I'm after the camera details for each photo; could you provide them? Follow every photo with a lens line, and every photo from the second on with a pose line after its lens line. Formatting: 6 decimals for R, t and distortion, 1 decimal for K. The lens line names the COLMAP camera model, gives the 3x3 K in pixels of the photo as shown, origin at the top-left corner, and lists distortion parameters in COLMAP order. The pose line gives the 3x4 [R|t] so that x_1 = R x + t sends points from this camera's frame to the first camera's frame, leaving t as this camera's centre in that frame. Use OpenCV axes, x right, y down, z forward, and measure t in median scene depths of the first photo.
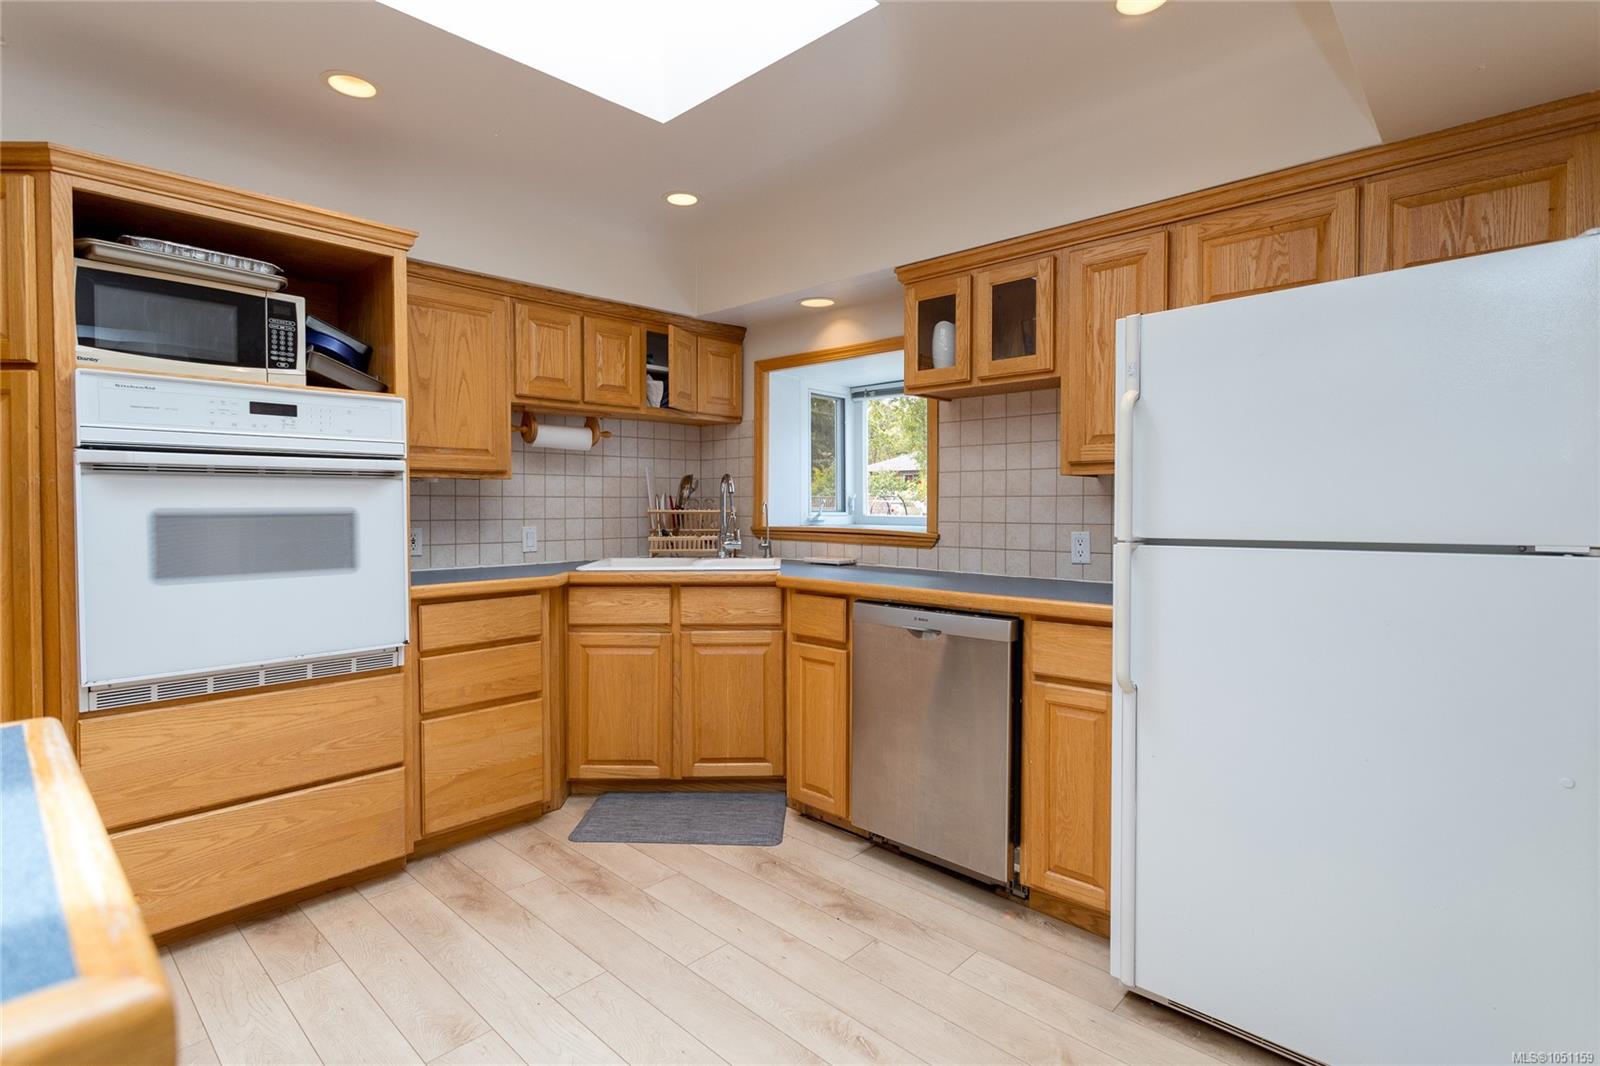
lens RADIAL K [[776.4, 0, 798.2], [0, 776.4, 502.9], [0, 0, 1]] dist [0.000577, 0.001087]
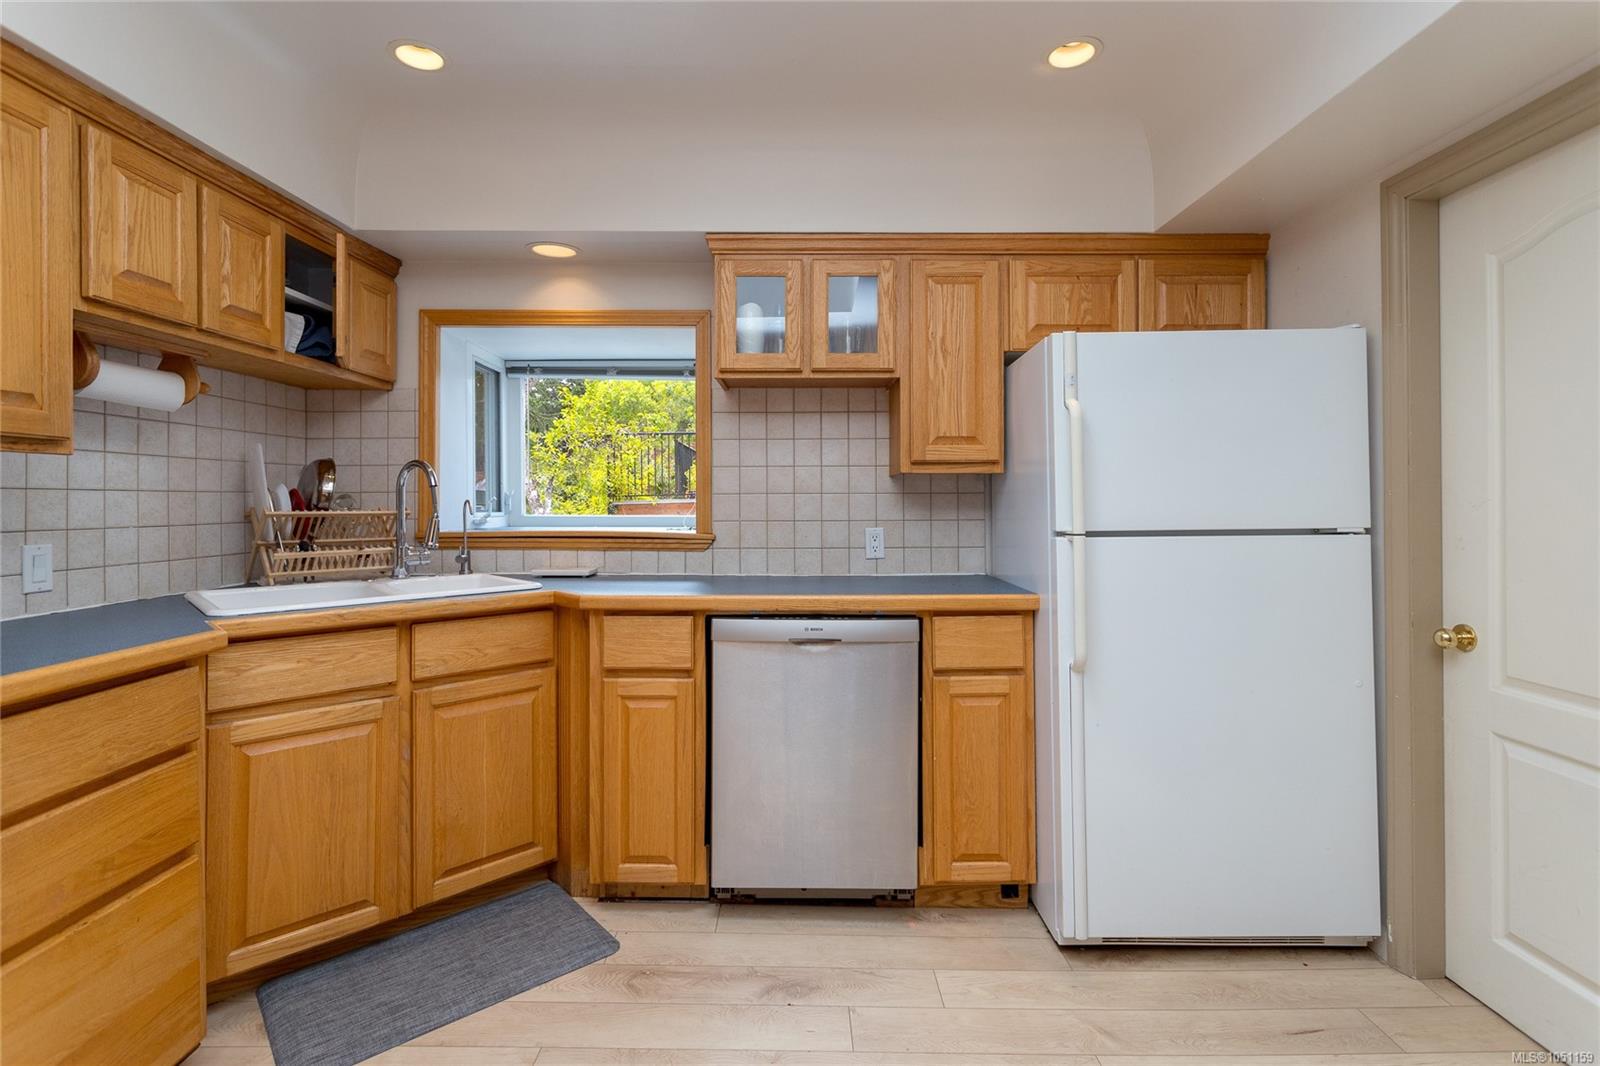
lens RADIAL K [[761.5, 0, 798.9], [0, 761.5, 486.7], [0, 0, 1]] dist [0.001018, 0.001357]
pose [[0.727882, 0.012409, 0.685590, -0.364807], [0.000811, 0.999820, -0.018958, 0.001116], [-0.685702, 0.014355, 0.727741, 0.288204]]
